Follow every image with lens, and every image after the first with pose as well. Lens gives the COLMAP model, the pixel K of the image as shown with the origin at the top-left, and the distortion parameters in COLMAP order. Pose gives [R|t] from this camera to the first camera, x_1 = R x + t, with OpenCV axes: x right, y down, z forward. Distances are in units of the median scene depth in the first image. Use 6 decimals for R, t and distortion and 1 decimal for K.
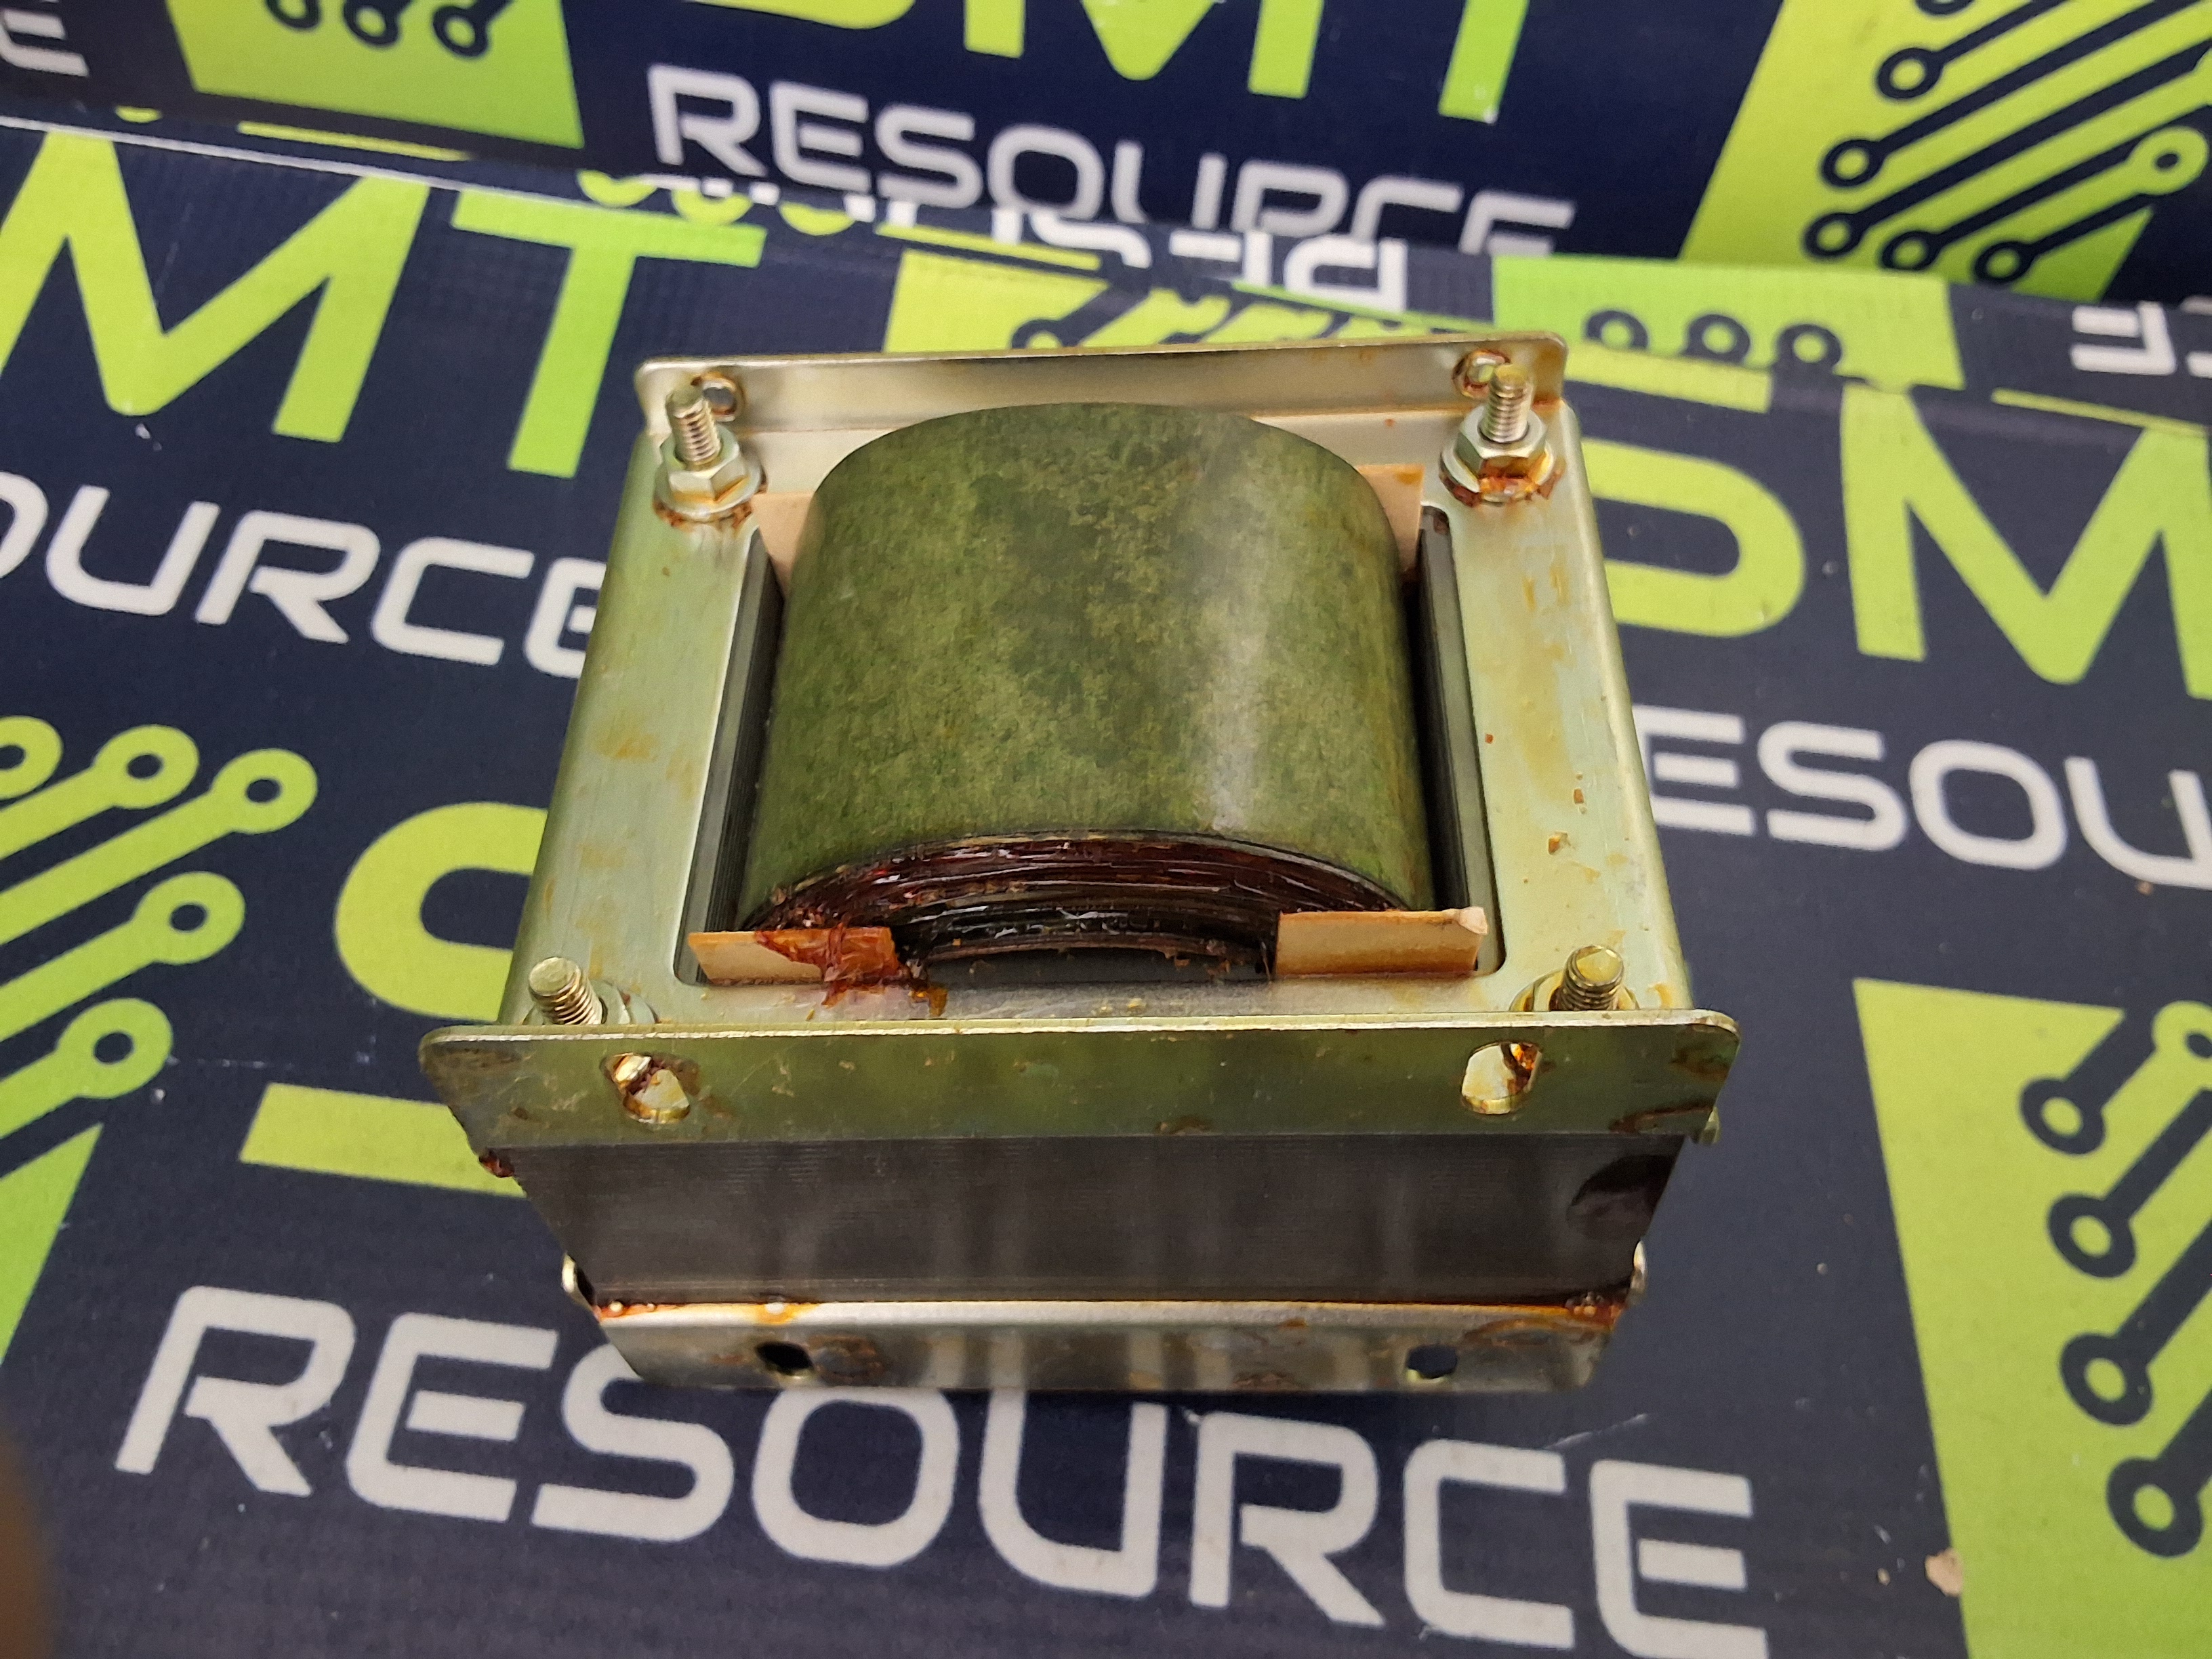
lens RADIAL K [[1836.5, 0, 1091.4], [0, 1836.5, 835.0], [0, 0, 1]] dist [0.103039, -0.202690]
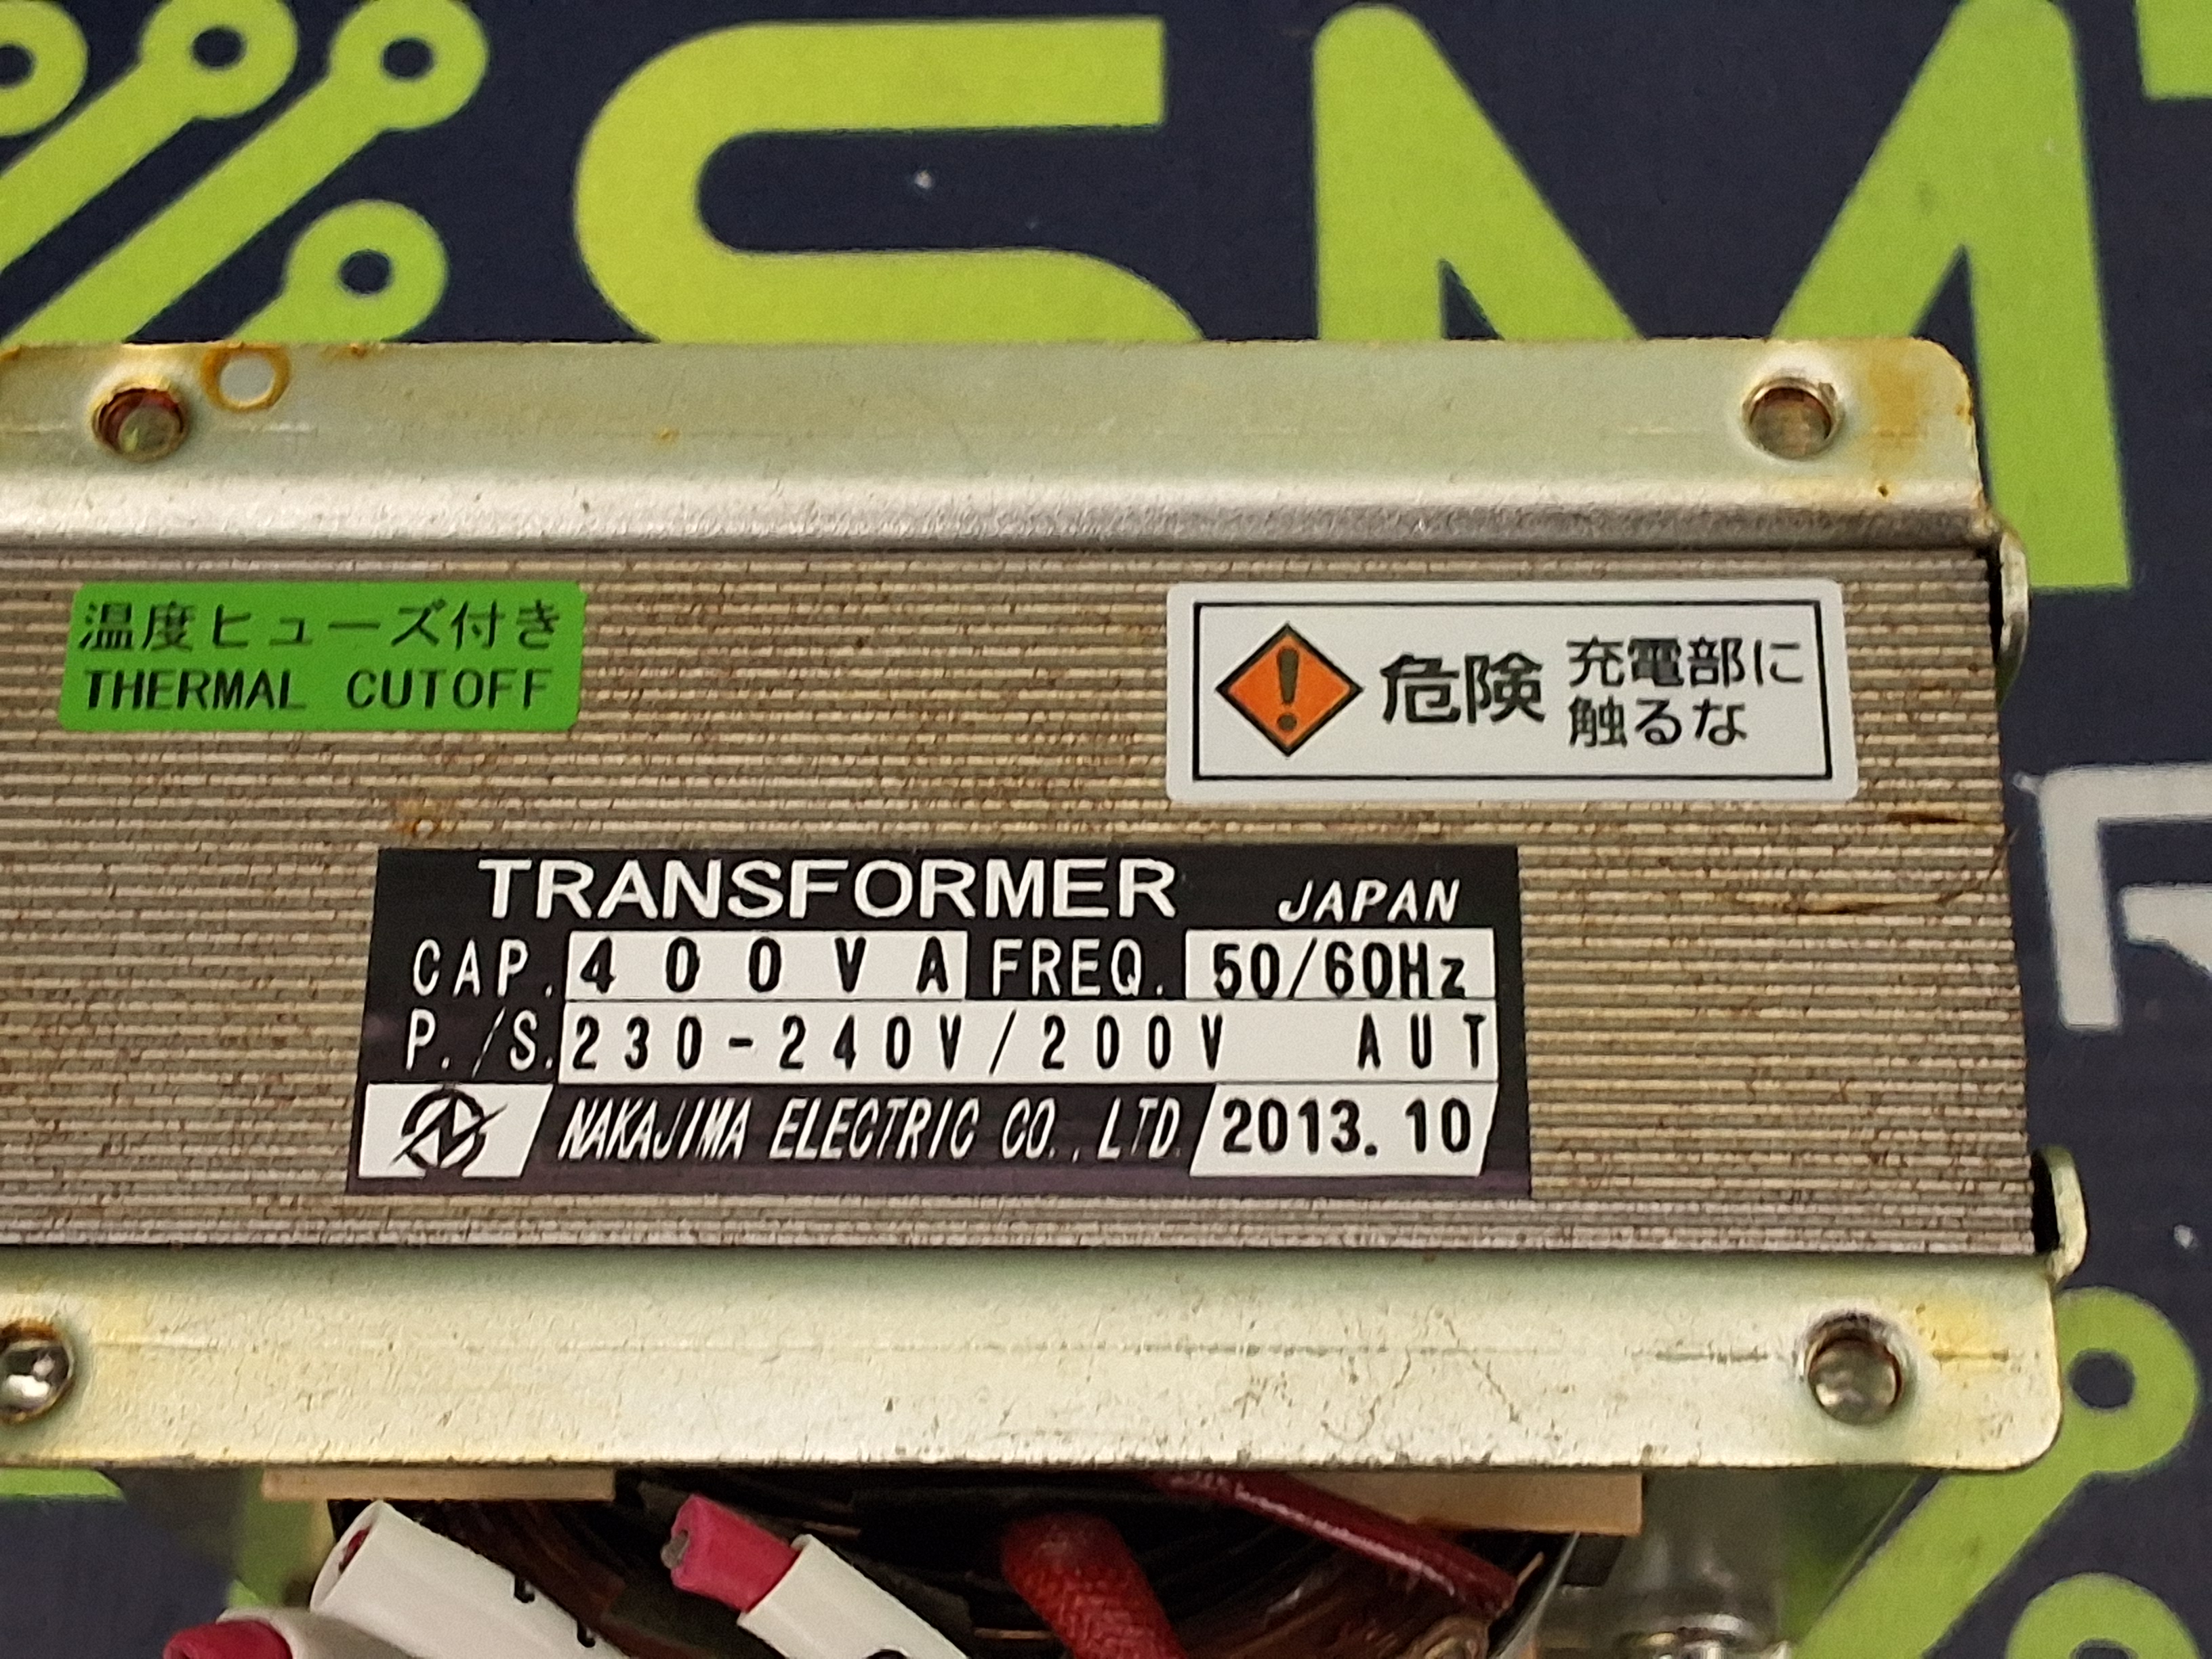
lens RADIAL K [[3681.7, 0, 1098.7], [0, 3681.7, 837.5], [0, 0, 1]] dist [0.060288, 0.000000]
pose [[0.985028, -0.140888, -0.099347, -0.113020], [0.159936, 0.961926, 0.221627, -0.009275], [0.064340, -0.234198, 0.970058, -0.240836]]
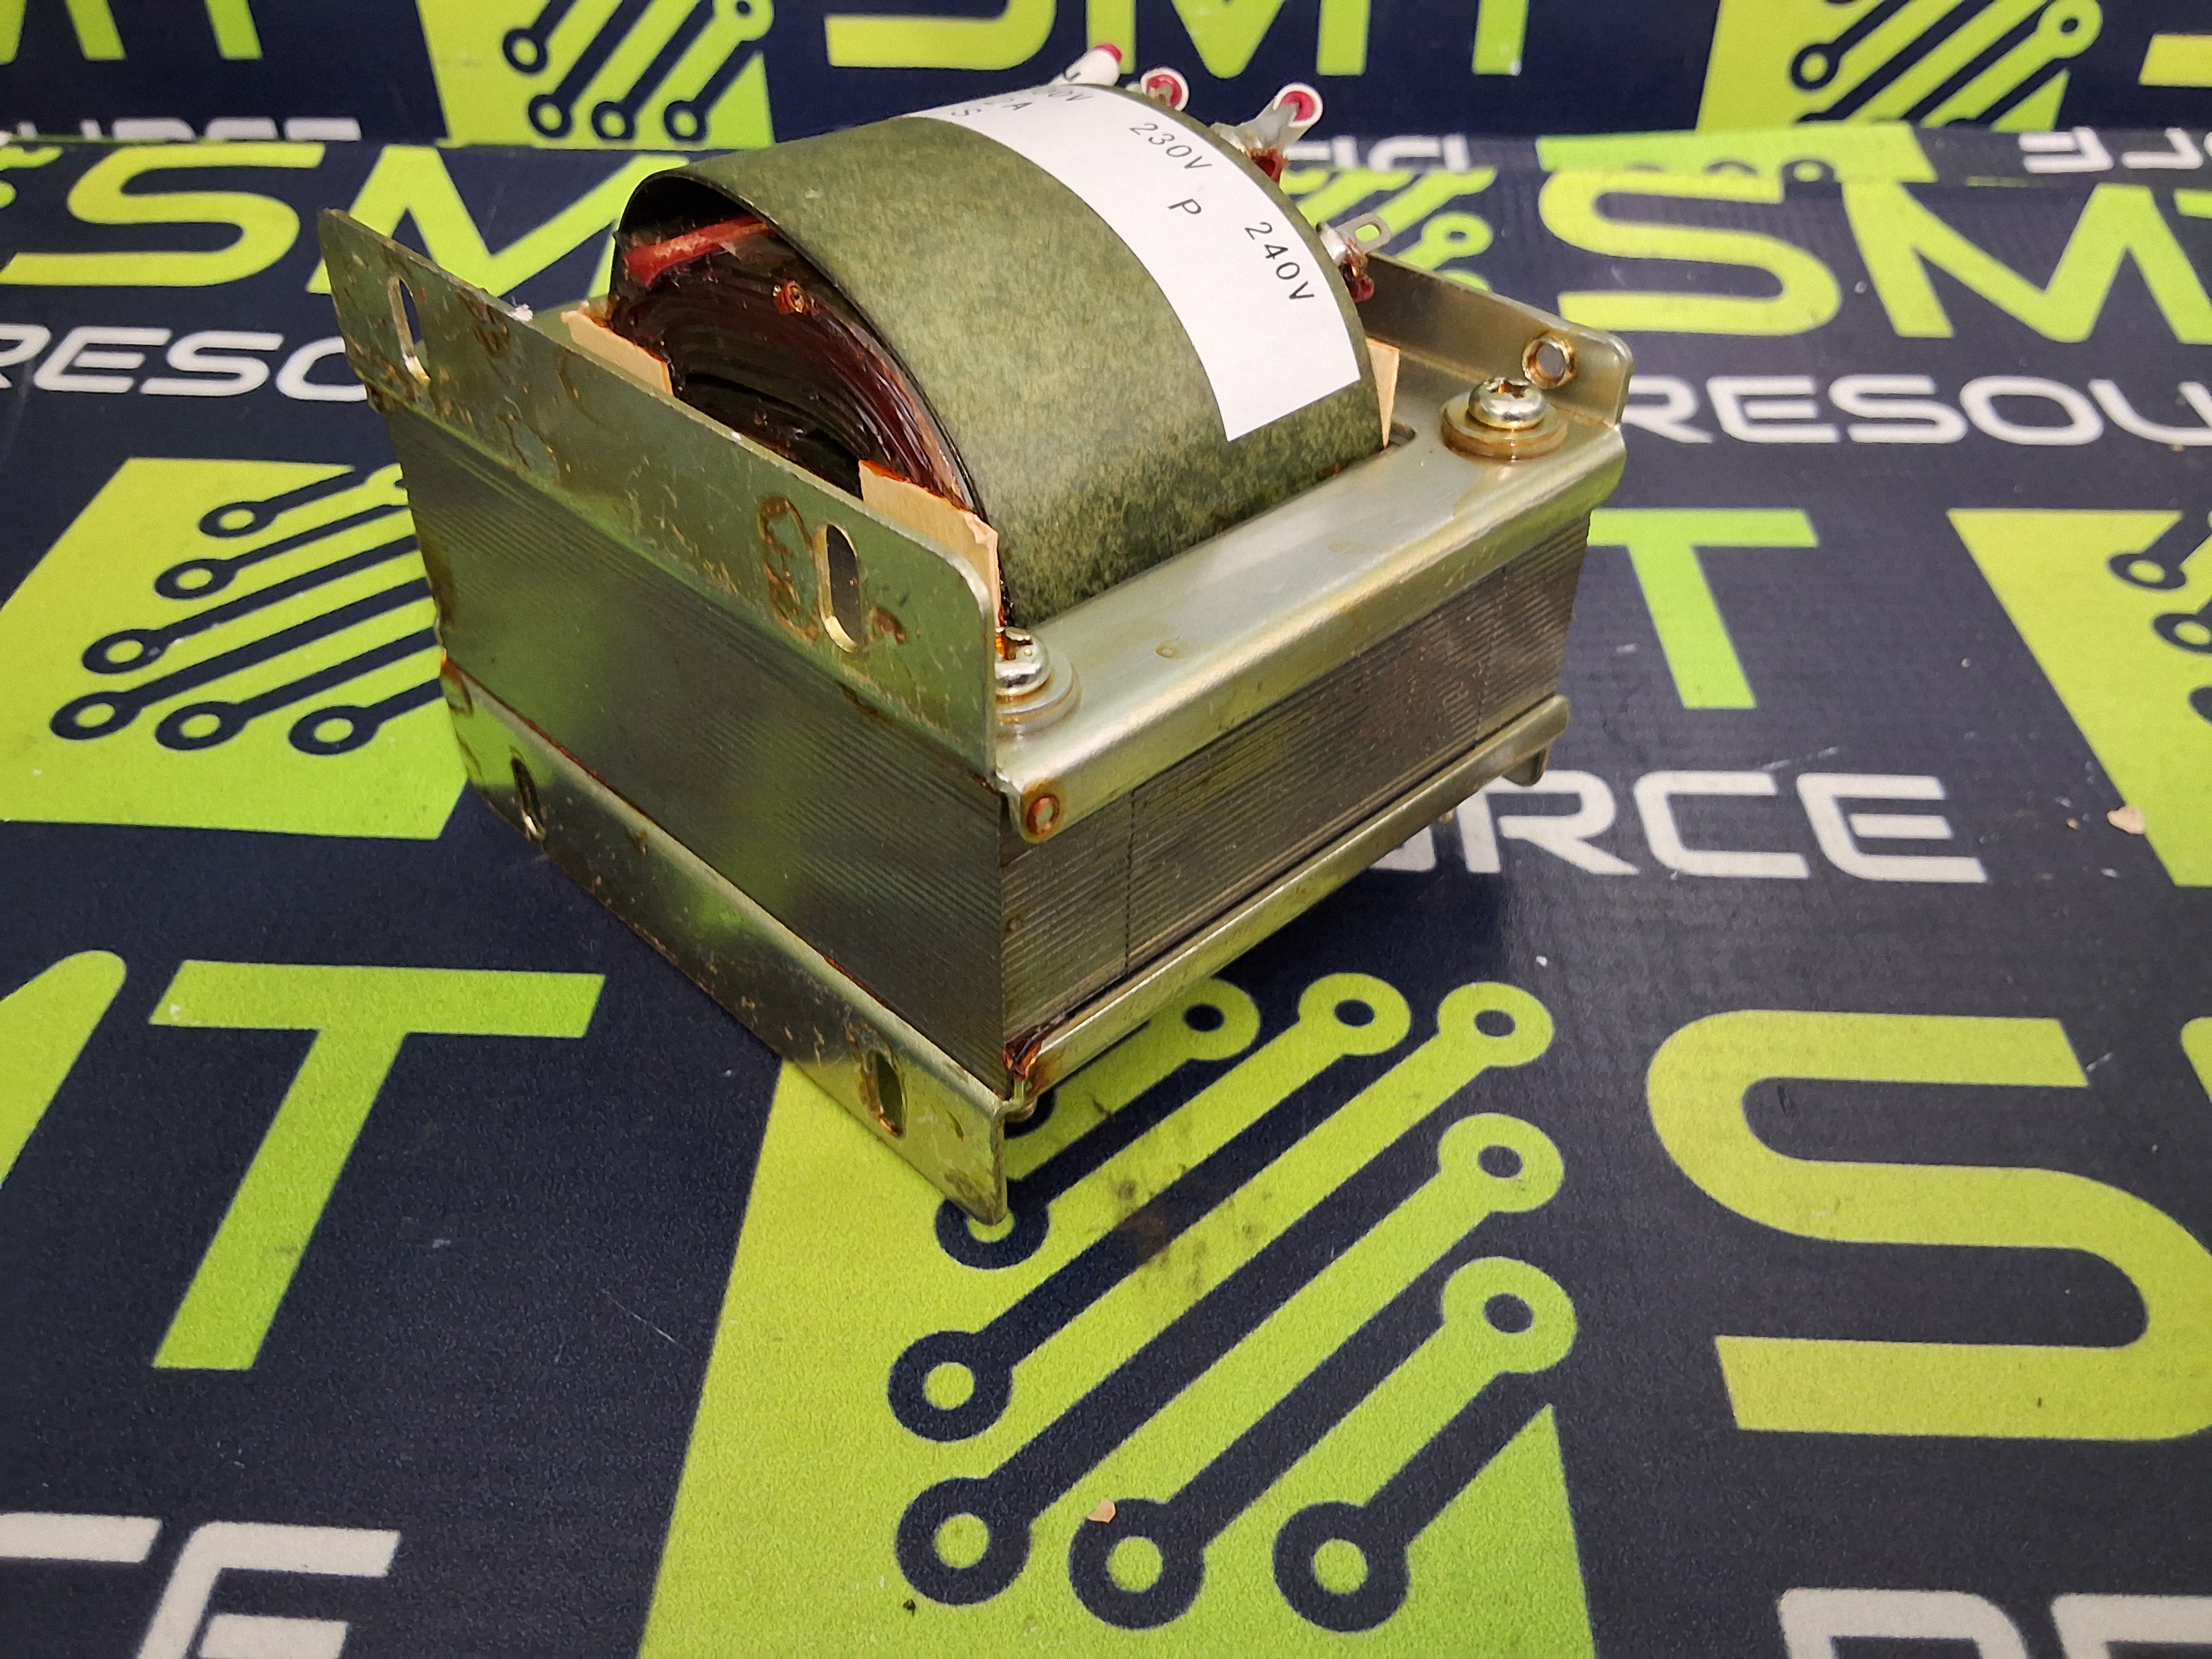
lens RADIAL K [[1836.5, 0, 1116.5], [0, 1836.5, 840.7], [0, 0, 1]] dist [0.103039, -0.202690]
pose [[0.993242, -0.114887, -0.016503, -0.108983], [0.107170, 0.962386, -0.249654, 0.487537], [0.044564, 0.246198, 0.968194, -0.104510]]
